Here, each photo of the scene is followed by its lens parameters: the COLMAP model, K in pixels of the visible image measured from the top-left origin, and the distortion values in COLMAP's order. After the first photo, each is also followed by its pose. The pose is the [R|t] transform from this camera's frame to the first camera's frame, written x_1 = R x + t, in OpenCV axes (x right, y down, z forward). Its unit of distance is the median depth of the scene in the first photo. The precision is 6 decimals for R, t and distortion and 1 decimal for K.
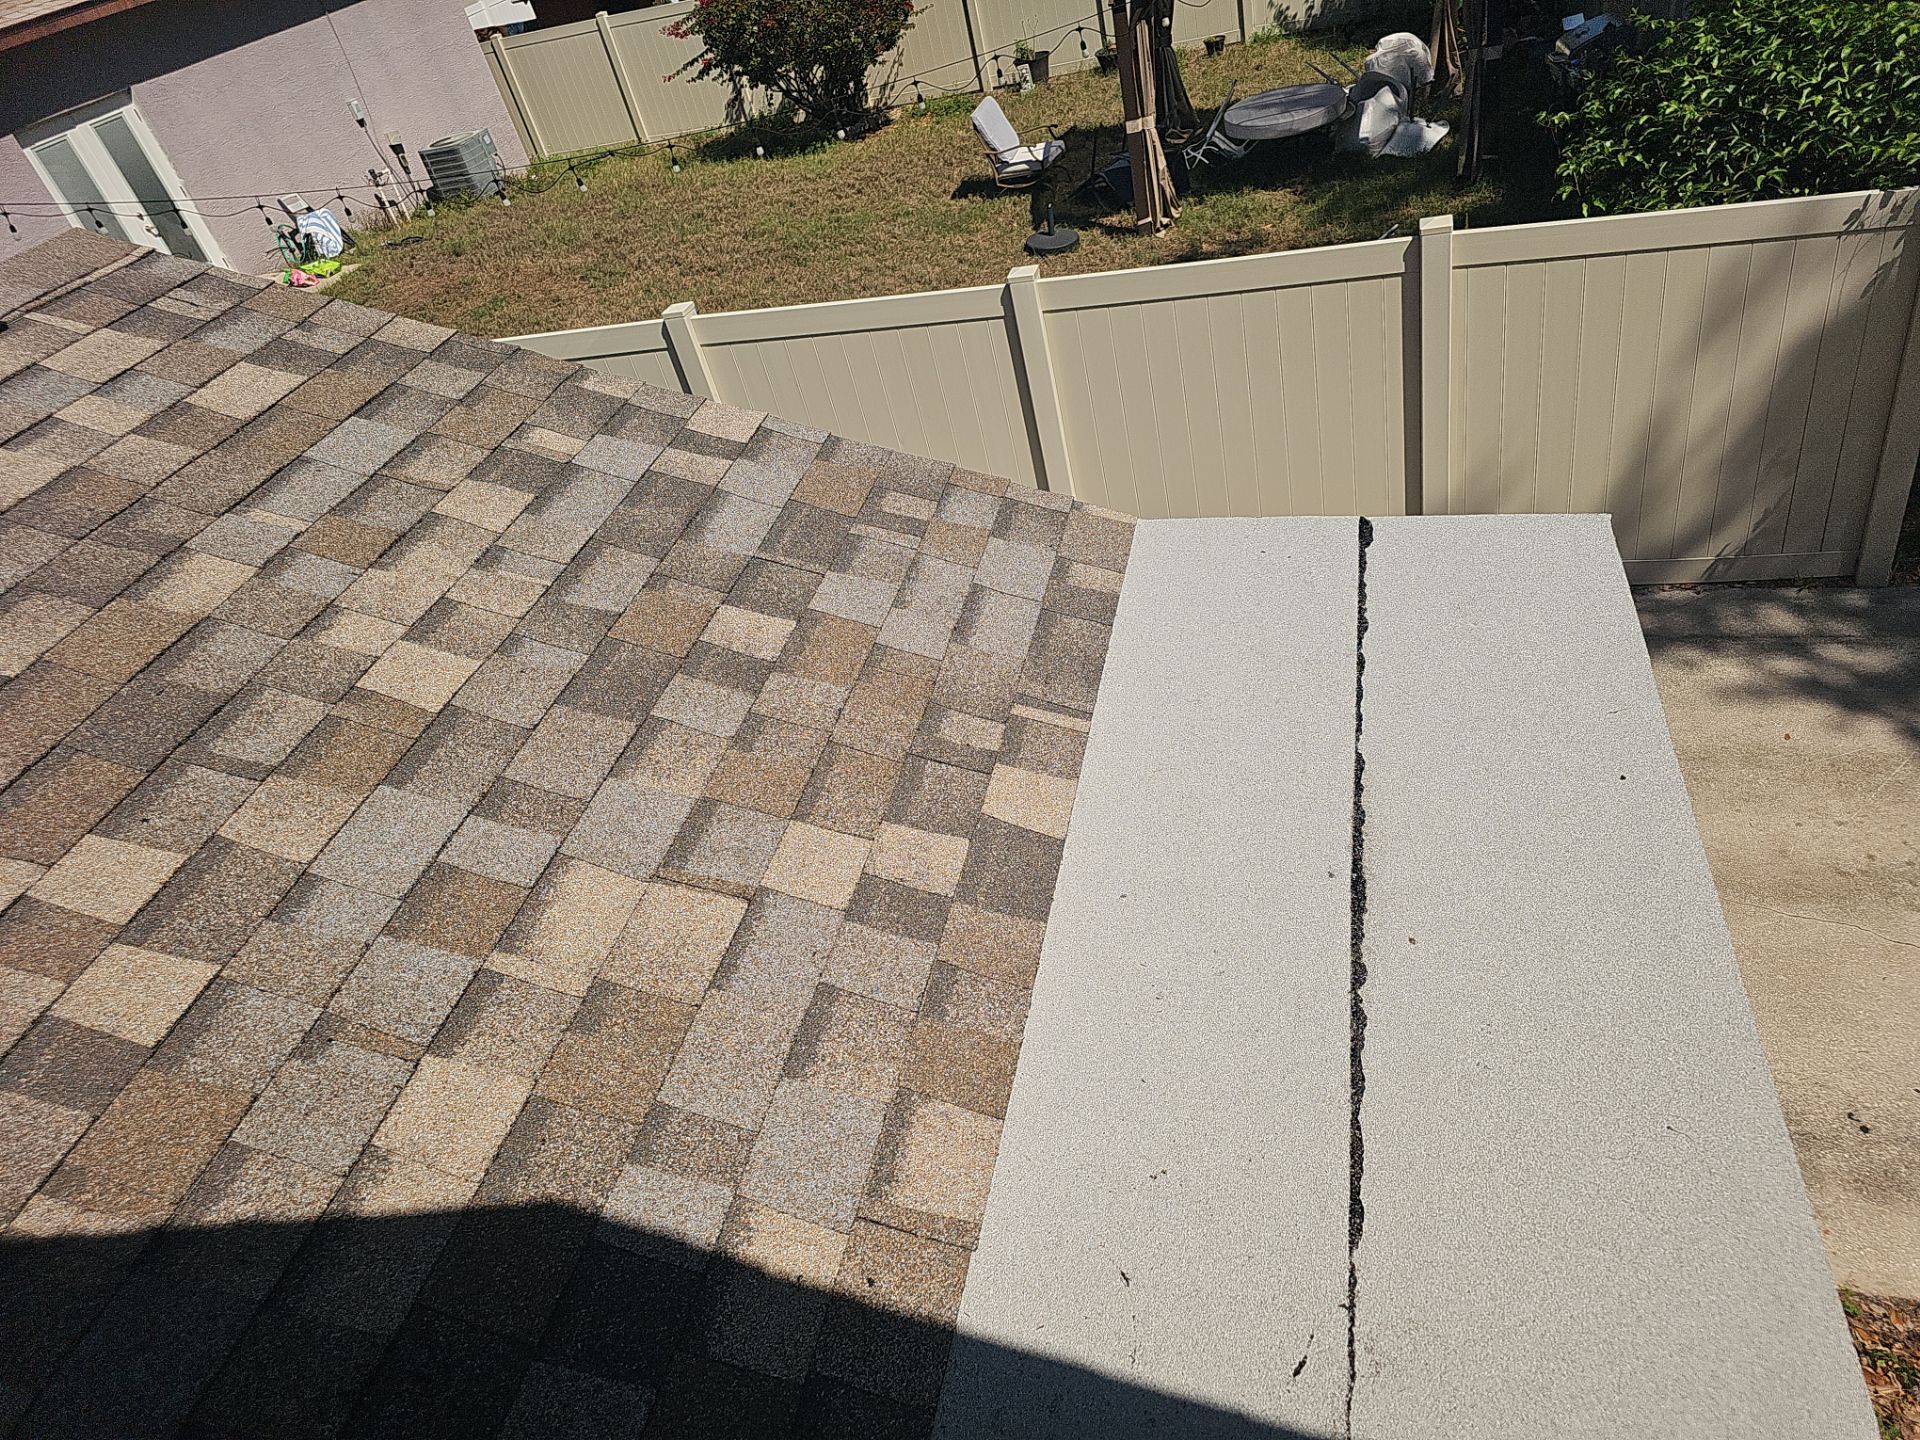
lens RADIAL K [[1279.0, 0, 985.8], [0, 1279.0, 721.1], [0, 0, 1]] dist [0.040677, -0.031707]
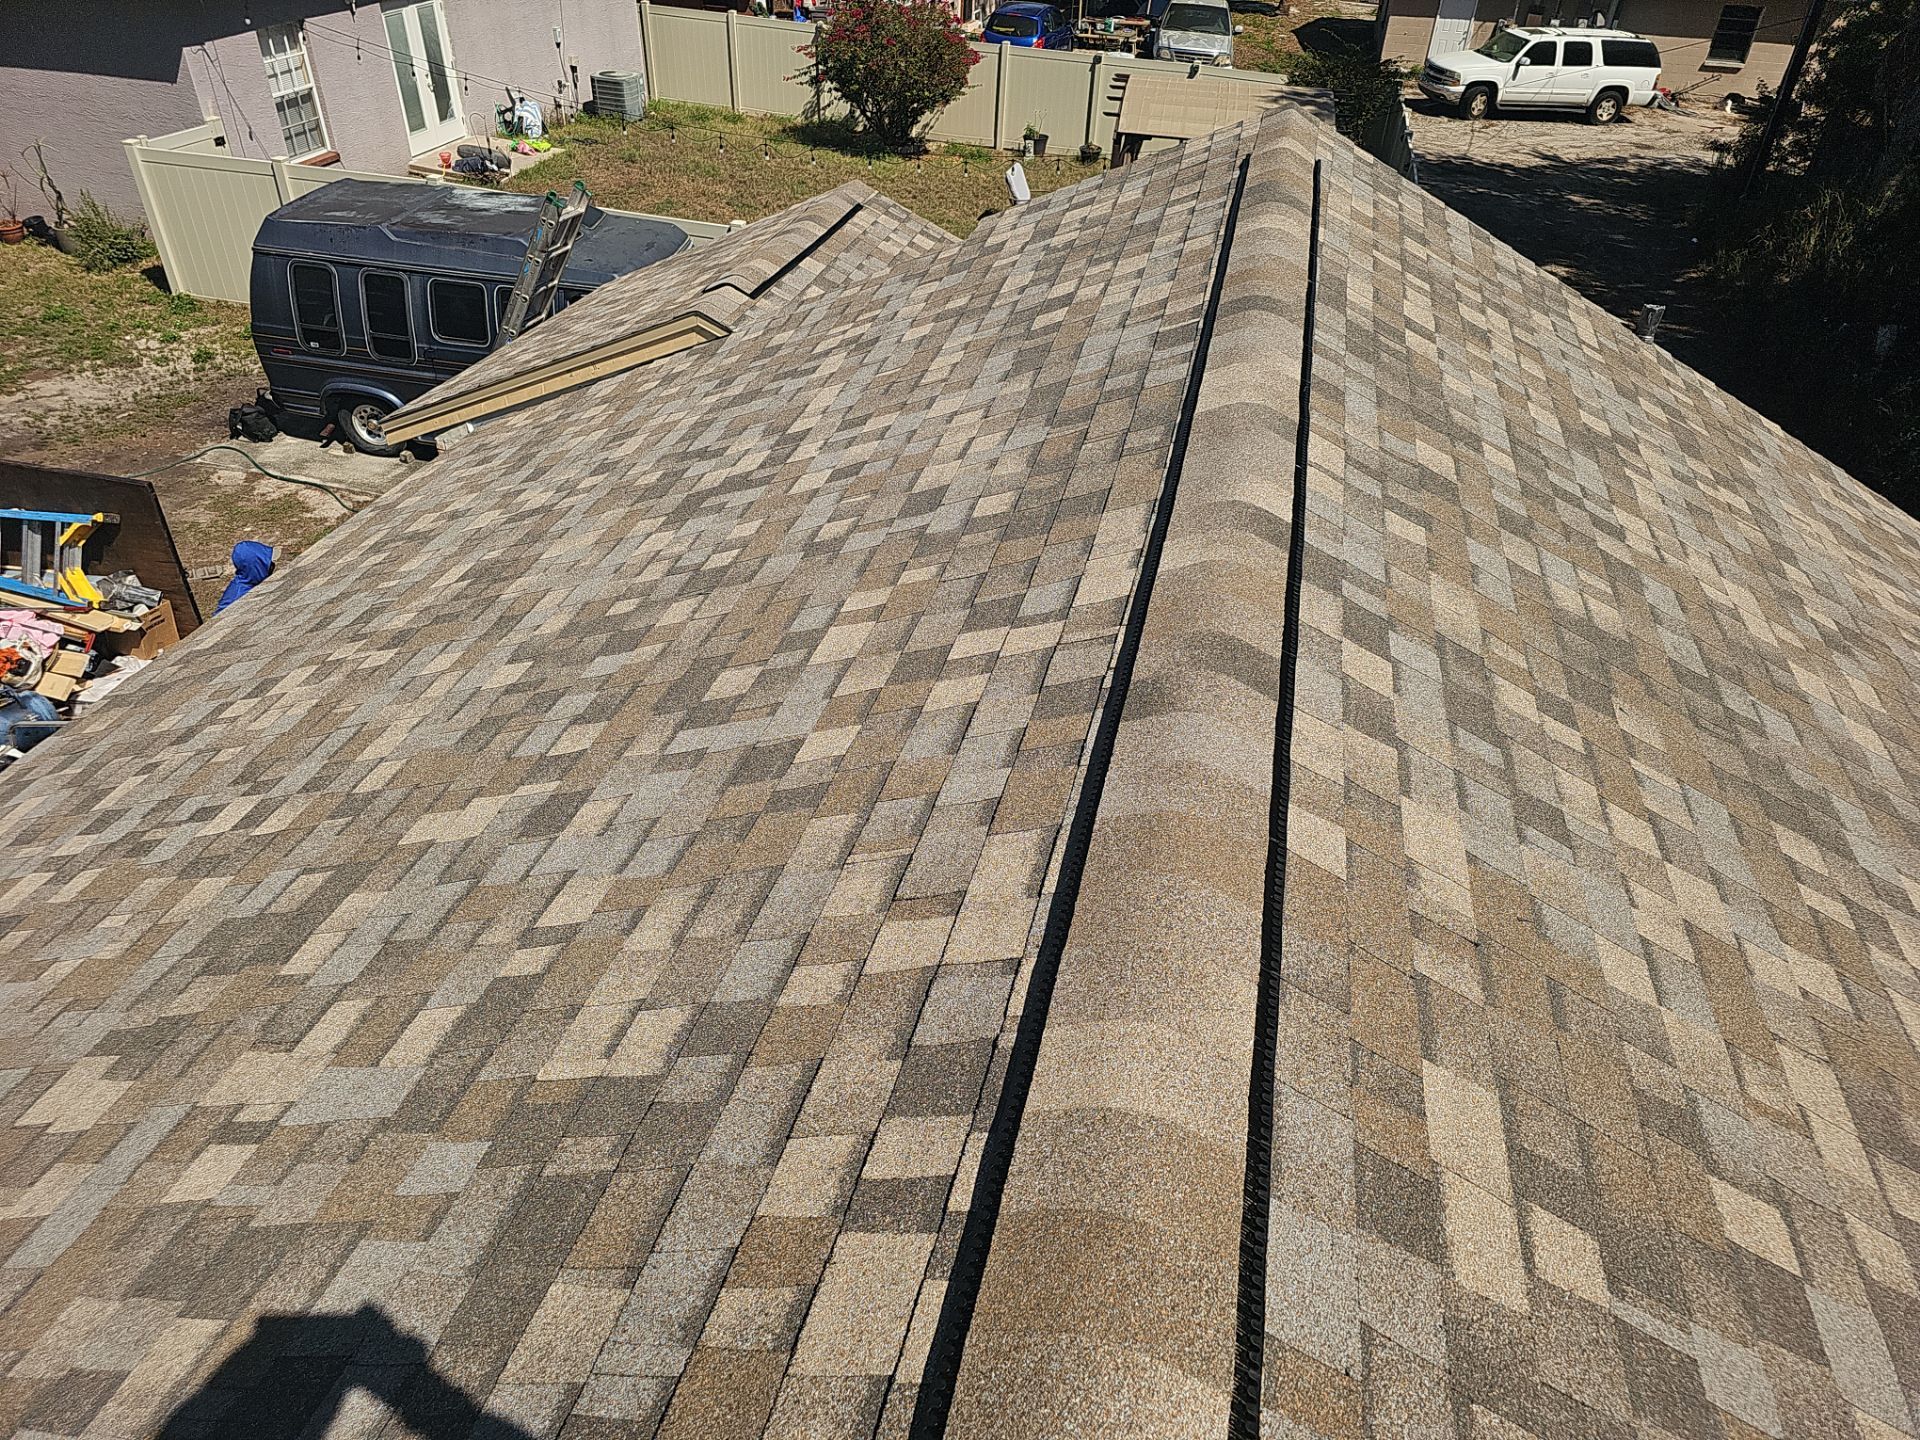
lens RADIAL K [[1279.0, 0, 985.8], [0, 1279.0, 721.1], [0, 0, 1]] dist [0.040677, -0.031707]
pose [[0.963963, 0.211545, 0.161319, -0.152169], [-0.209039, 0.977366, -0.032549, 0.237408], [-0.164553, -0.002346, 0.986365, -0.540794]]
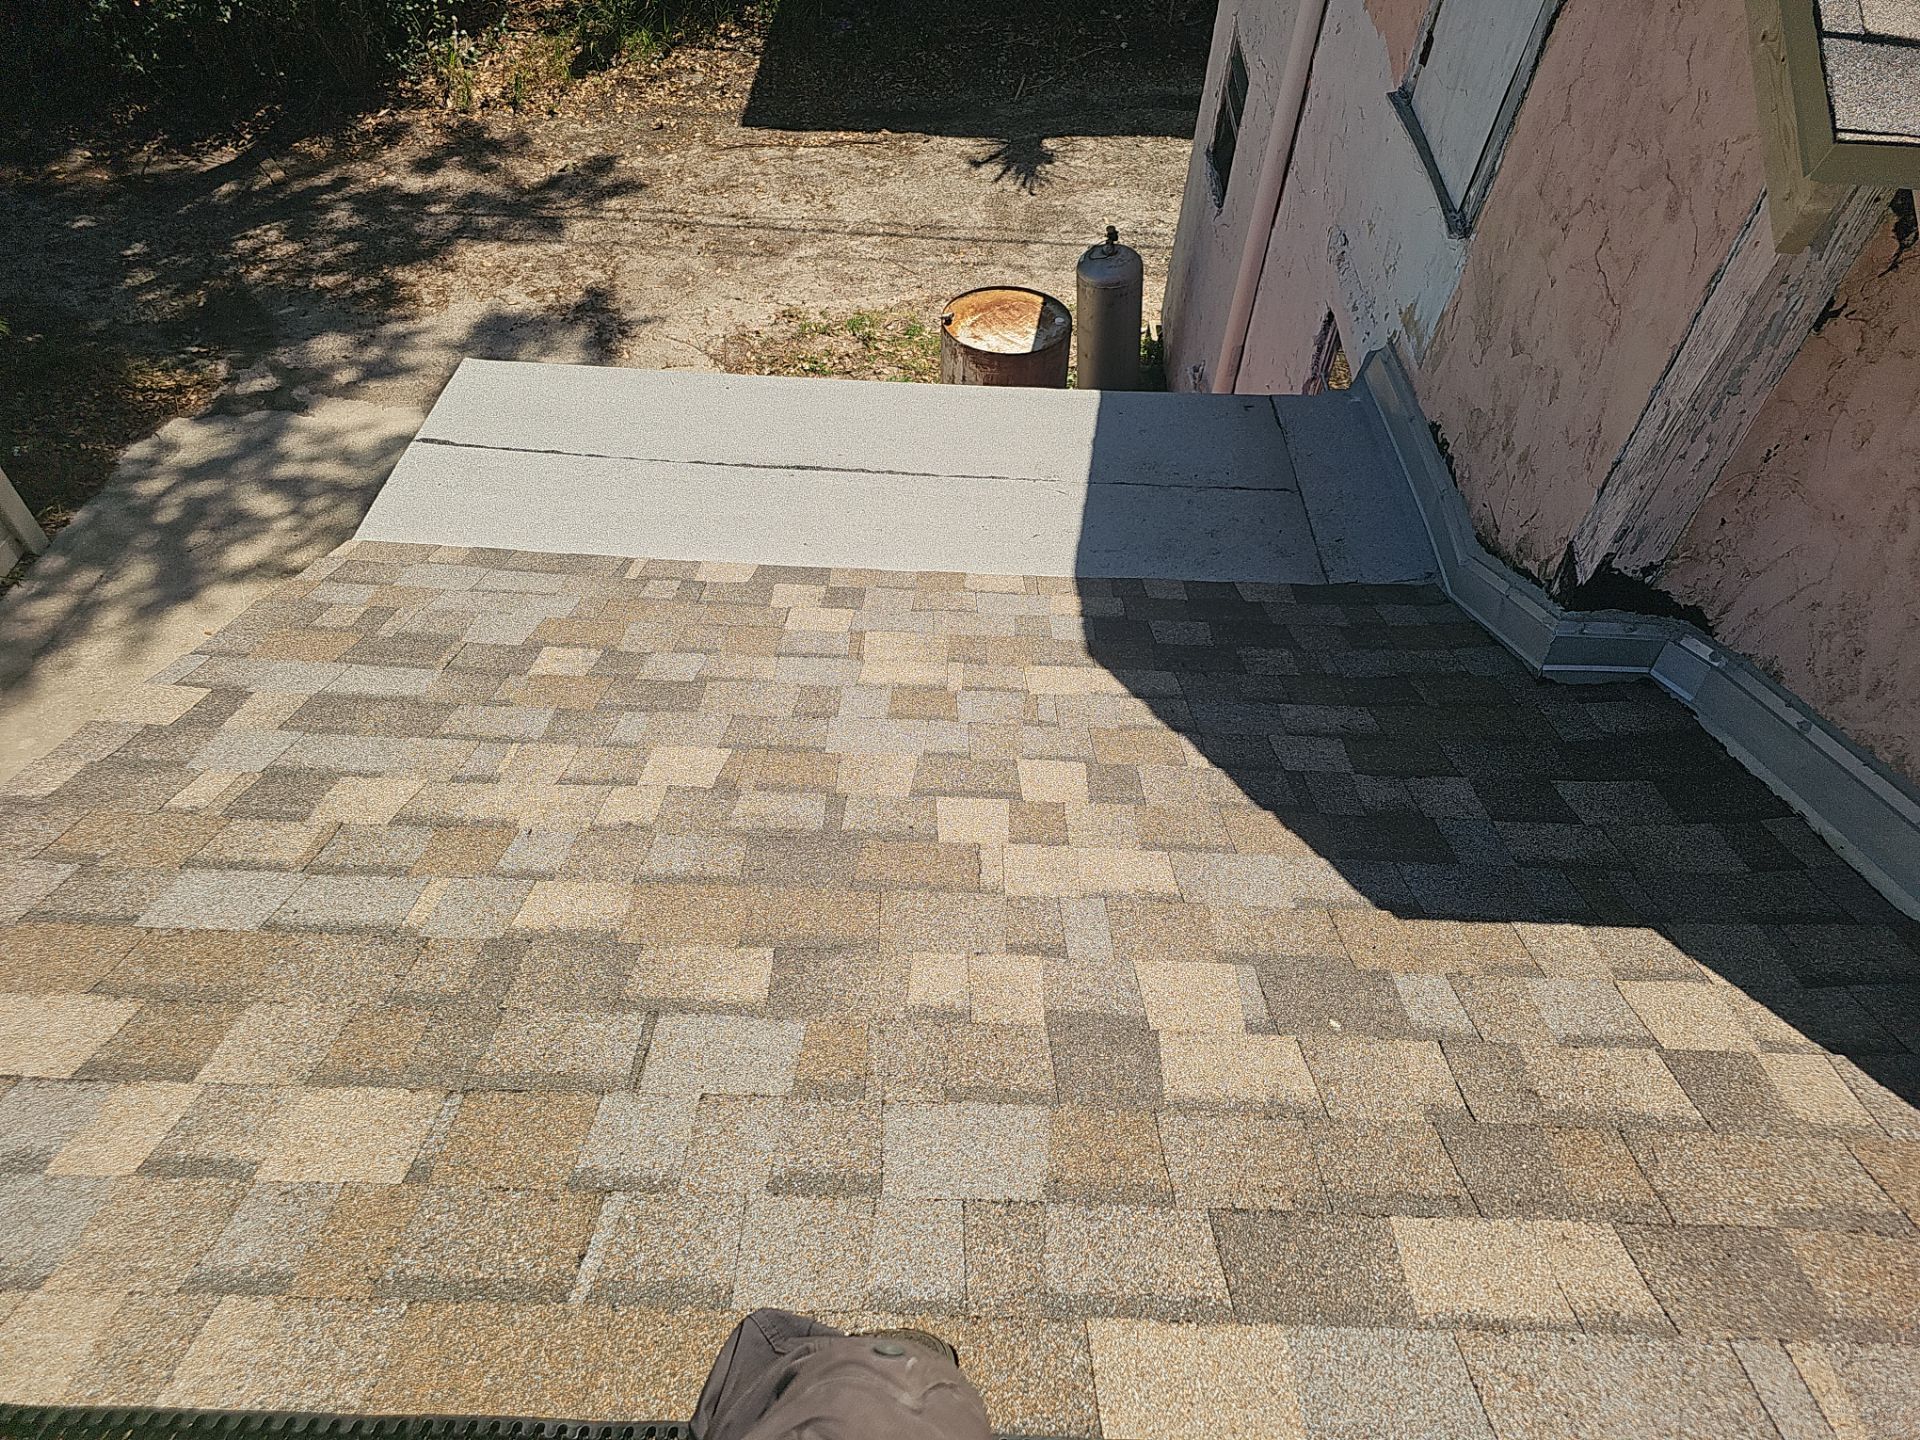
lens RADIAL K [[1279.0, 0, 985.8], [0, 1279.0, 721.1], [0, 0, 1]] dist [0.040677, -0.031707]
pose [[-0.208897, -0.582575, 0.785473, -0.222986], [0.589643, 0.565741, 0.576419, -0.089372], [-0.780181, 0.583561, 0.225330, 0.091737]]
